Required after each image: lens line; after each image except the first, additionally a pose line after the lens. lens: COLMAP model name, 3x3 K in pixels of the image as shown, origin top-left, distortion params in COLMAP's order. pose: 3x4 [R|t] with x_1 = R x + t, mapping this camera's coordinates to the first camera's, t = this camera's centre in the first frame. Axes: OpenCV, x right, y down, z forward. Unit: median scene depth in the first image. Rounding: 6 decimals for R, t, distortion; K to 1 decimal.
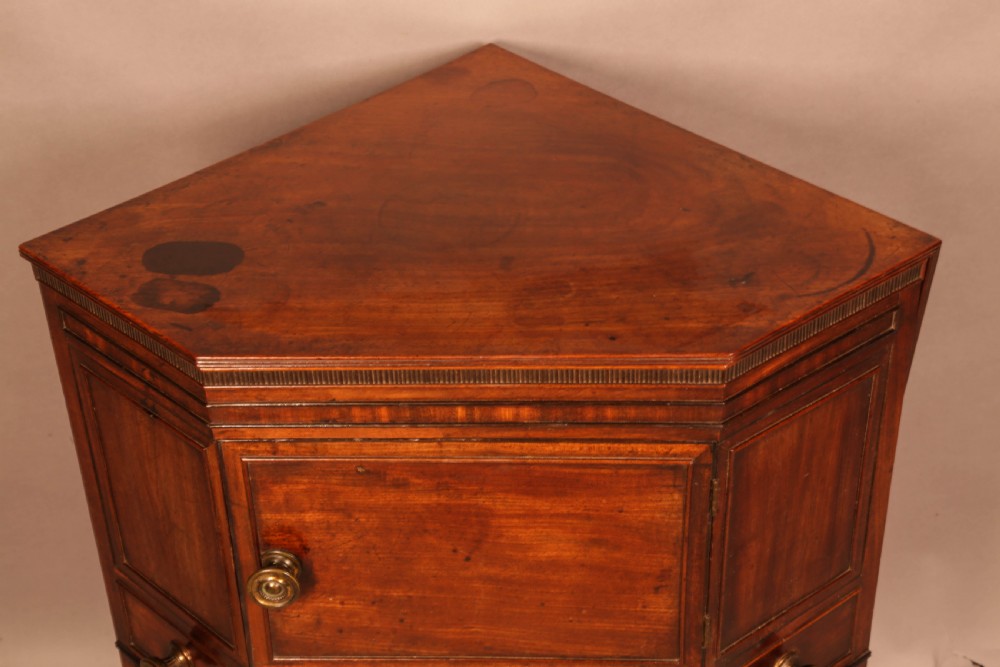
lens RADIAL K [[1688.3, 0, 500.1], [0, 1688.3, 332.4], [0, 0, 1]] dist [0.209837, 0.000000]
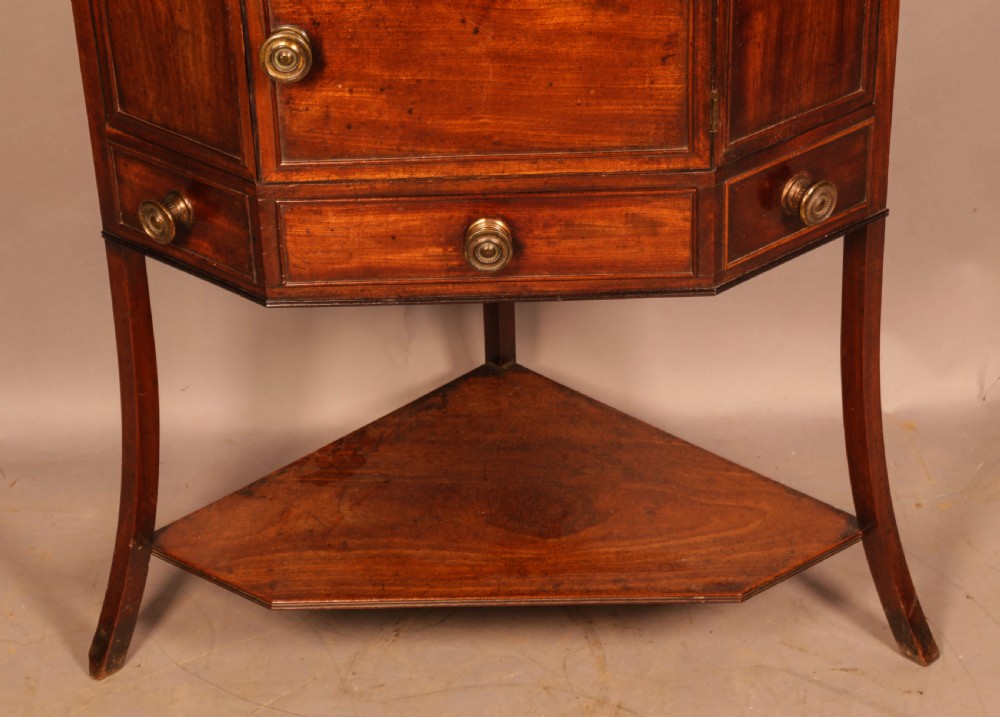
lens RADIAL K [[2444.8, 0, 462.8], [0, 2444.8, 357.8], [0, 0, 1]] dist [0.377512, 0.000000]
pose [[0.999603, -0.024565, 0.013774, -0.052037], [0.025859, 0.994314, -0.103298, 0.479592], [-0.011158, 0.103613, 0.994555, -0.438364]]
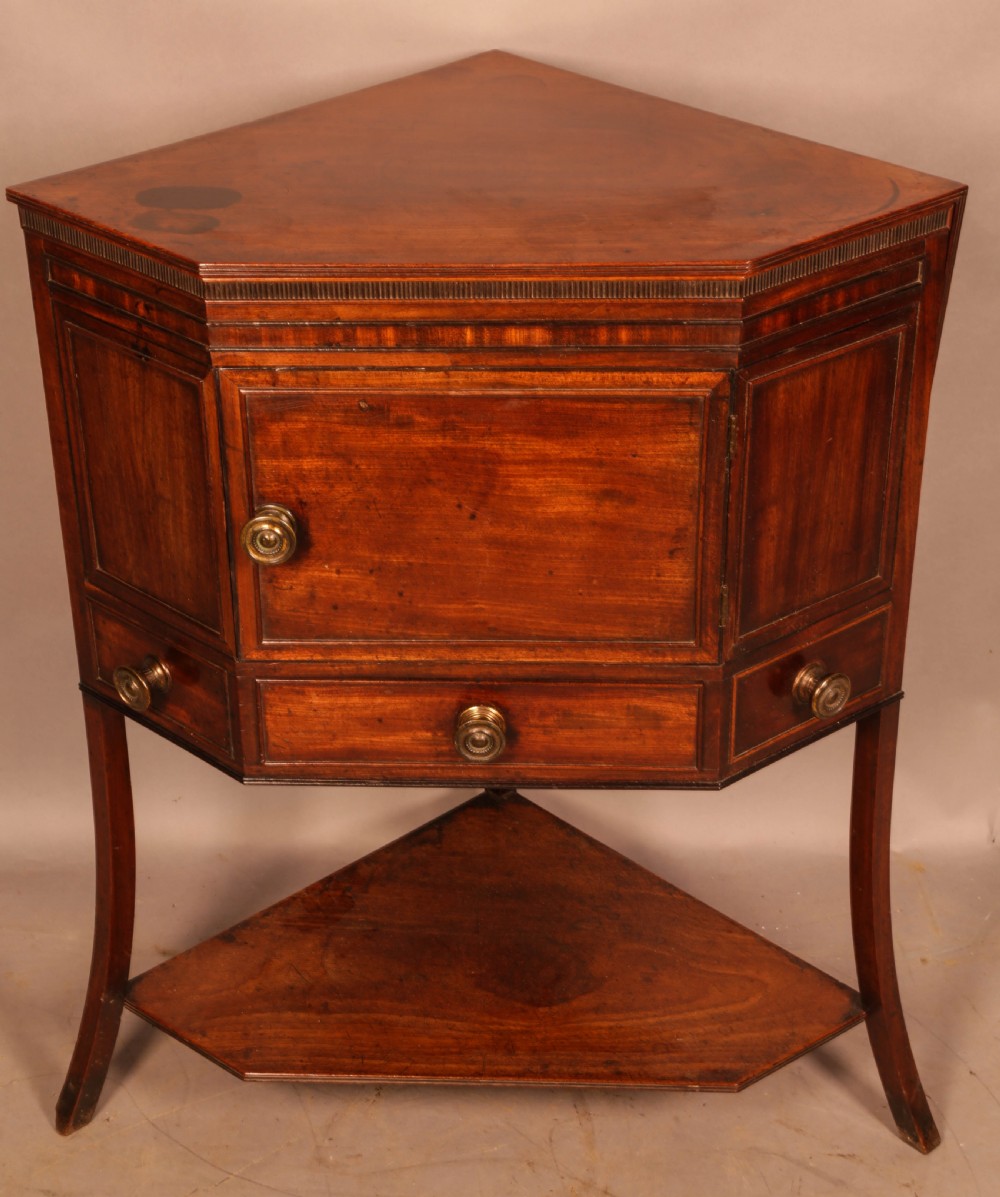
lens RADIAL K [[2292.3, 0, 495.3], [0, 2292.3, 610.0], [0, 0, 1]] dist [0.156202, 0.000000]
pose [[0.999874, 0.009880, 0.012456, -0.022034], [-0.008665, 0.995532, -0.094023, 0.306932], [-0.013329, 0.093903, 0.995492, -0.271951]]
